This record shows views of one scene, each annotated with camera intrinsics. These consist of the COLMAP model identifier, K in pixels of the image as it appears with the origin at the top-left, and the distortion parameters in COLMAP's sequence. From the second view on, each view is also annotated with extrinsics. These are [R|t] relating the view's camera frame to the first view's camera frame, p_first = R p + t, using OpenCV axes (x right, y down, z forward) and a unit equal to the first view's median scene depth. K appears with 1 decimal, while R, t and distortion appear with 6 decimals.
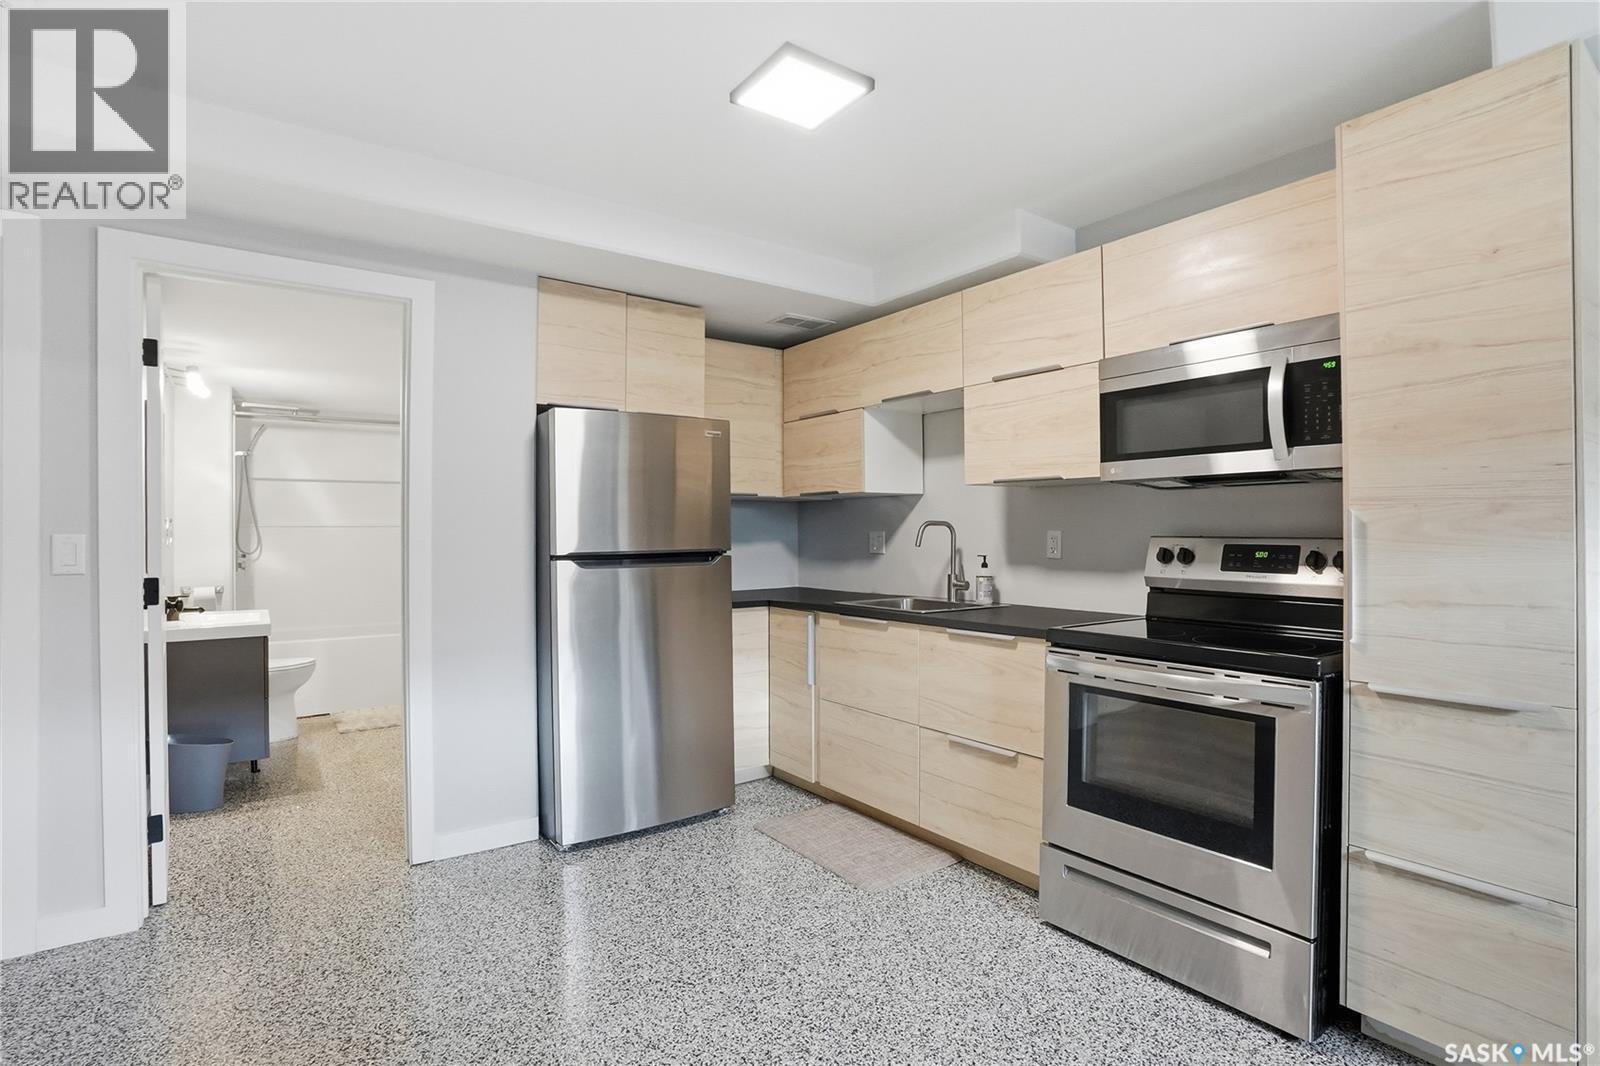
lens RADIAL K [[830.3, 0, 800.0], [0, 830.3, 533.0], [0, 0, 1]] dist [-0.002104, 0.000518]
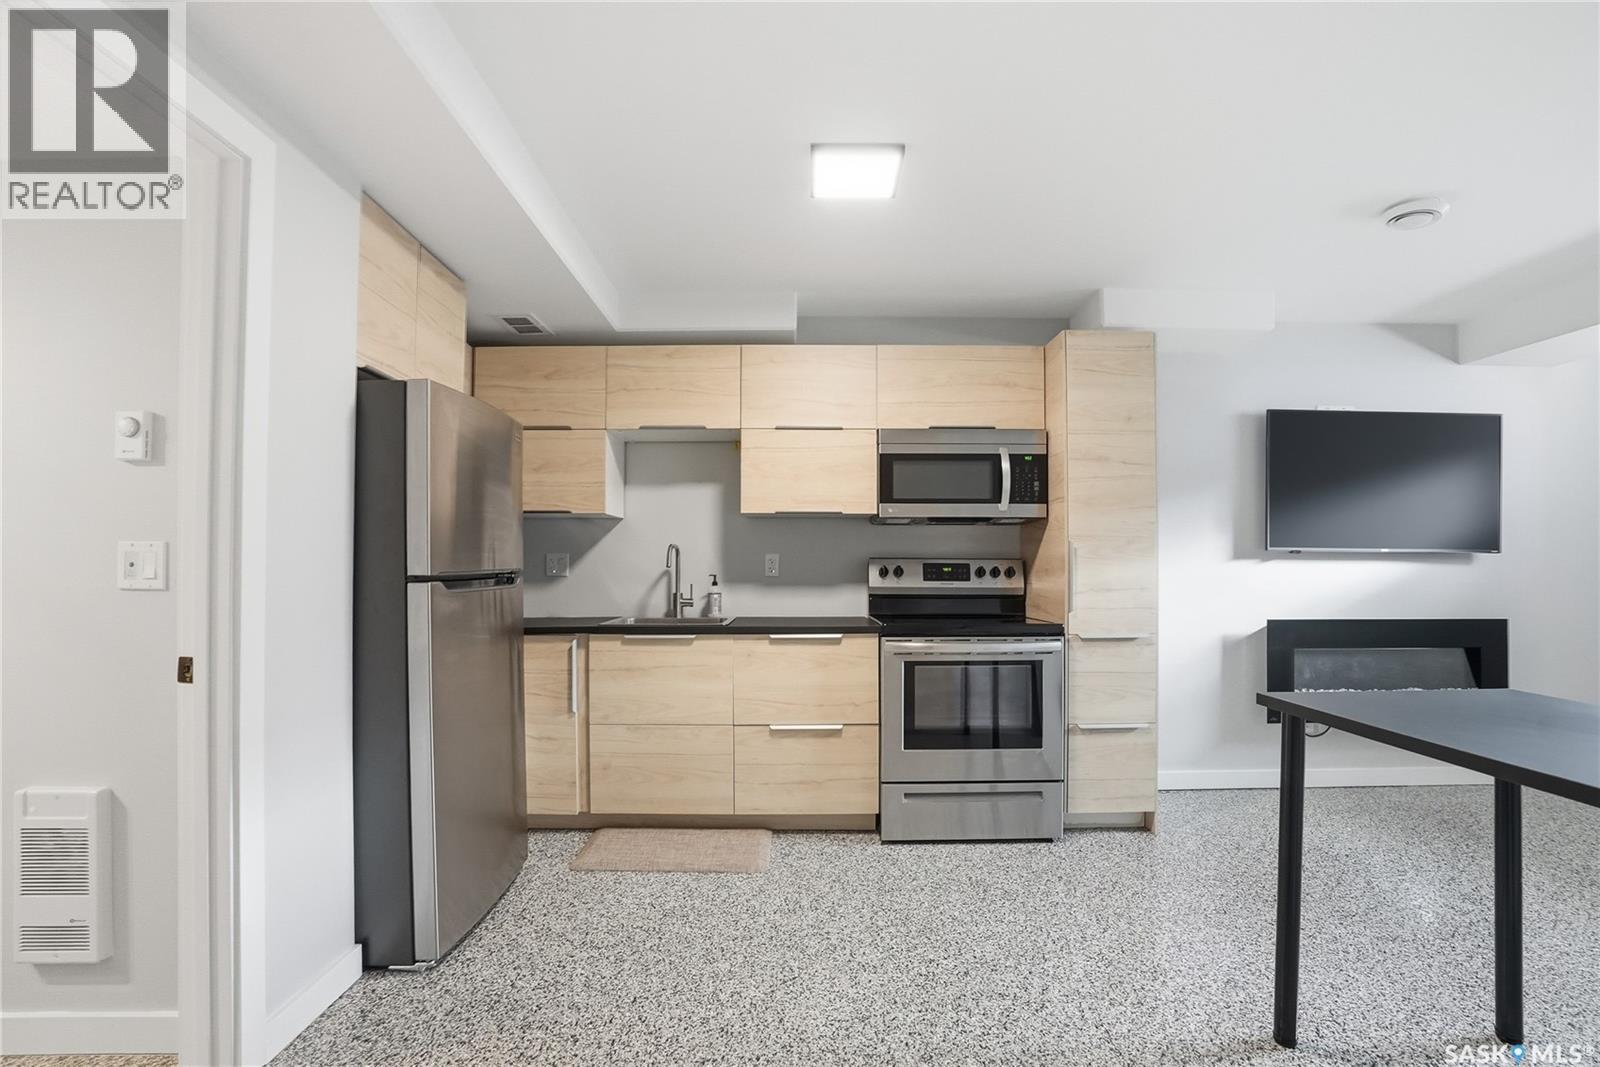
lens RADIAL K [[819.4, 0, 805.0], [0, 819.4, 562.0], [0, 0, 1]] dist [-0.003843, -0.000032]
pose [[0.553910, 0.007398, 0.832544, -0.806852], [-0.000120, 0.999961, -0.008805, 0.023546], [-0.832577, 0.004777, 0.553889, 0.336162]]
